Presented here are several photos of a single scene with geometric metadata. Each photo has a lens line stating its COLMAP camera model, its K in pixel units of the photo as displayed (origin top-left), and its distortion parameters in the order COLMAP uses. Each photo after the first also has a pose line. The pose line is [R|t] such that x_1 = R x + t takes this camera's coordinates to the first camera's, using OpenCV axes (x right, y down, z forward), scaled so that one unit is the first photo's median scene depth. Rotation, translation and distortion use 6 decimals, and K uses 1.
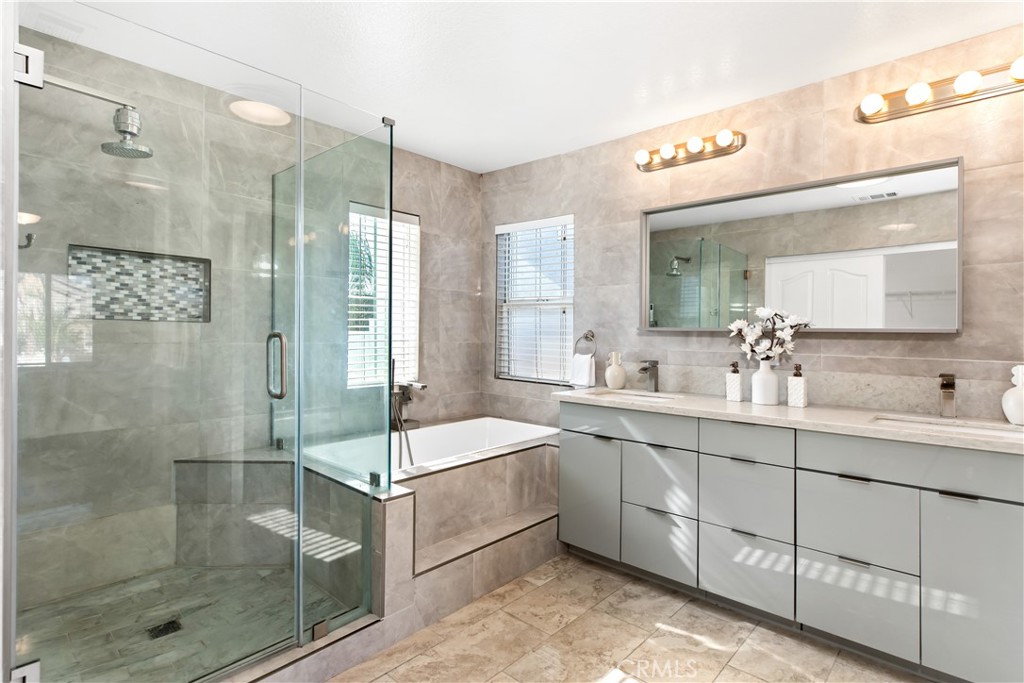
lens RADIAL K [[528.1, 0, 509.8], [0, 528.1, 337.8], [0, 0, 1]] dist [0.000131, 0.000852]
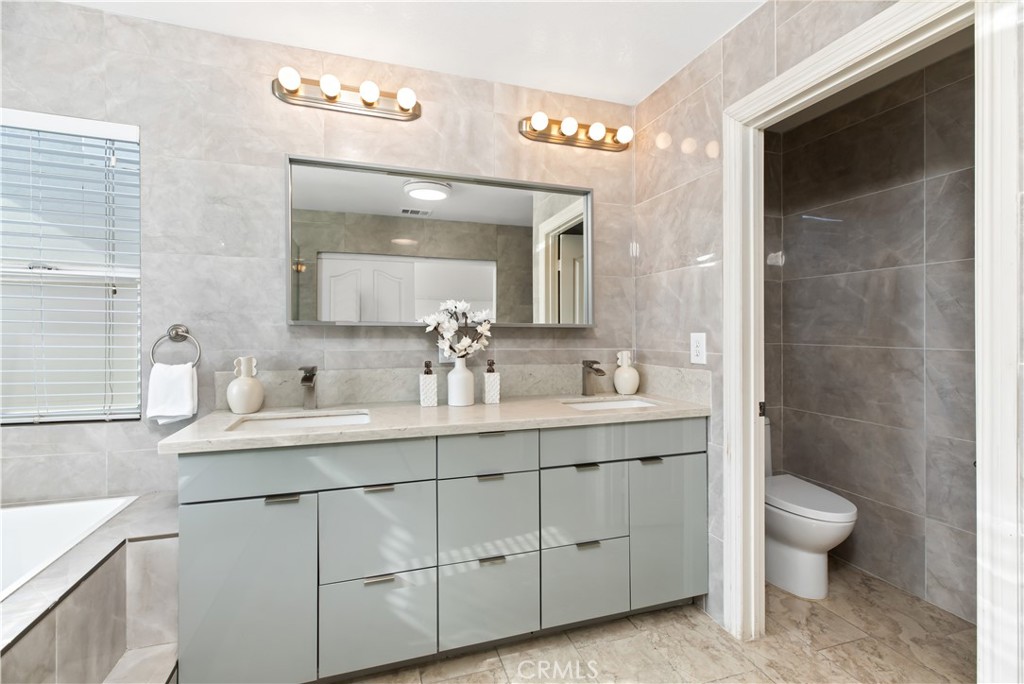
lens RADIAL K [[456.7, 0, 517.2], [0, 456.7, 332.8], [0, 0, 1]] dist [0.000285, 0.002064]
pose [[0.489462, -0.011365, 0.871950, -0.153739], [0.009617, 0.999925, 0.007635, -0.005615], [-0.871972, 0.004648, 0.489535, 0.494888]]
